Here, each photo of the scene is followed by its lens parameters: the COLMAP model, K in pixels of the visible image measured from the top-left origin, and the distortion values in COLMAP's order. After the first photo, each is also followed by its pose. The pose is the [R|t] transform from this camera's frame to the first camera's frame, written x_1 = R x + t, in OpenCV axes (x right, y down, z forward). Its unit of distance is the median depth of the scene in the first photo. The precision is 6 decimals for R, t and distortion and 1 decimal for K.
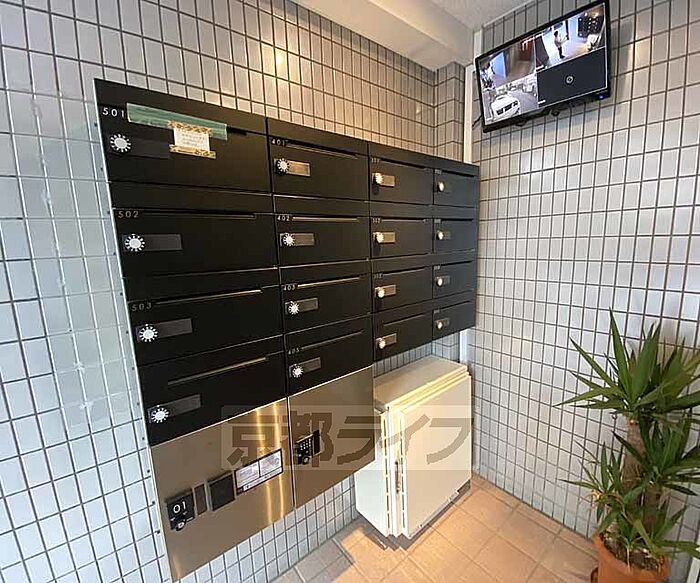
lens RADIAL K [[321.2, 0, 350.5], [0, 321.2, 291.2], [0, 0, 1]] dist [0.015607, -0.018349]
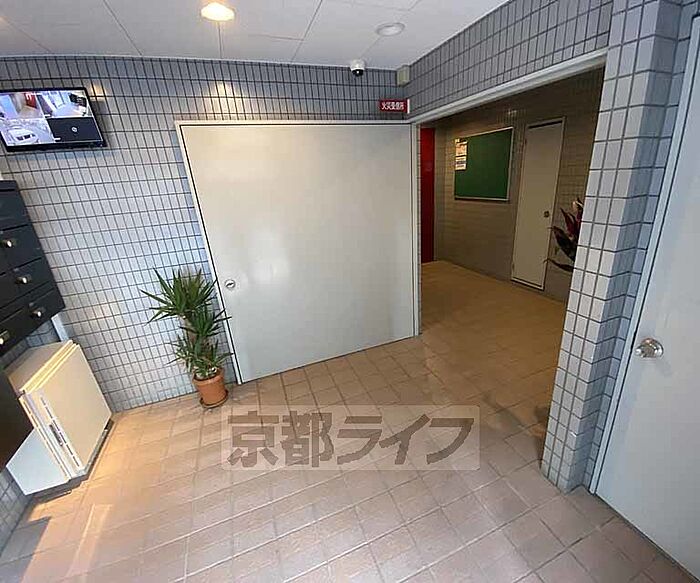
lens RADIAL K [[315.4, 0, 371.3], [0, 315.4, 290.7], [0, 0, 1]] dist [0.018439, -0.017464]
pose [[0.283641, -0.307650, 0.908240, -0.447030], [0.208160, 0.944307, 0.254859, -0.021699], [-0.936065, 0.116771, 0.331885, -0.635198]]
